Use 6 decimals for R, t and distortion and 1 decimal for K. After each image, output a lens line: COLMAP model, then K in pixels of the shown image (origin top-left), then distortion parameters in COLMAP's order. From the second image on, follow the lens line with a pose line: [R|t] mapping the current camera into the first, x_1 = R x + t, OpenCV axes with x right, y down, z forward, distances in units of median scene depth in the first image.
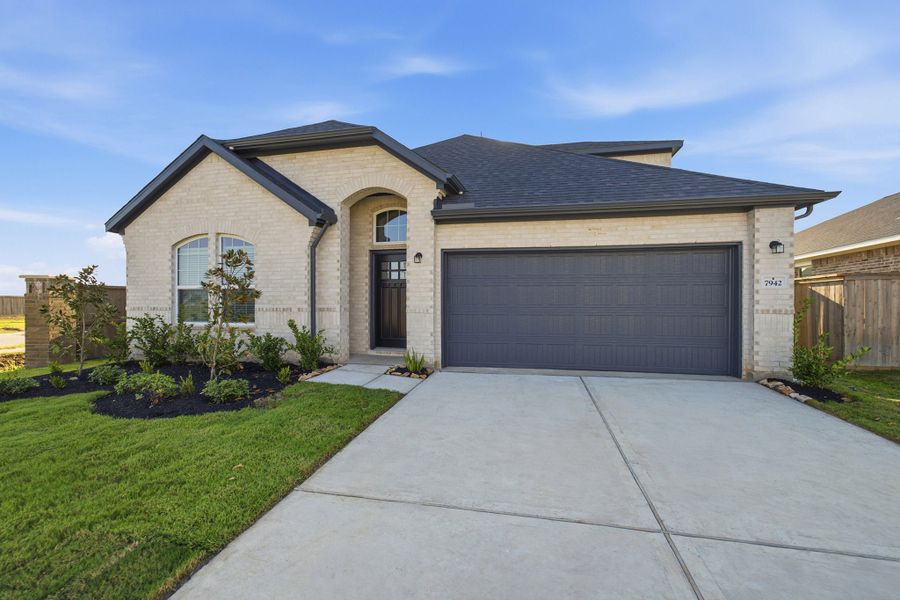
lens RADIAL K [[376.1, 0, 437.4], [0, 376.1, 299.7], [0, 0, 1]] dist [-0.005940, 0.002069]
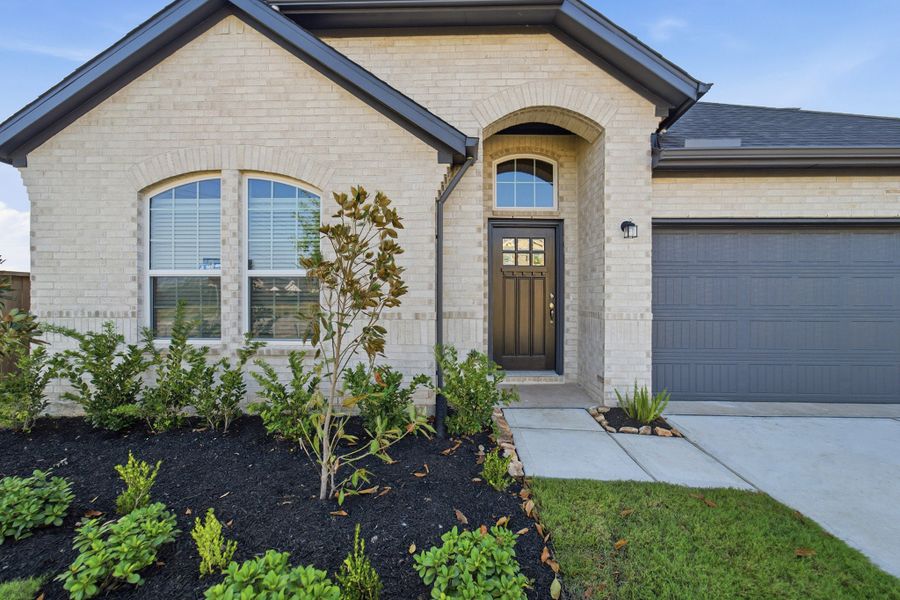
lens RADIAL K [[376.1, 0, 439.9], [0, 376.1, 298.0], [0, 0, 1]] dist [-0.005940, 0.002069]
pose [[0.981311, 0.002414, 0.192414, -0.428652], [-0.004928, 0.999909, 0.012587, -0.006787], [-0.192366, -0.013300, 0.981233, 0.443201]]
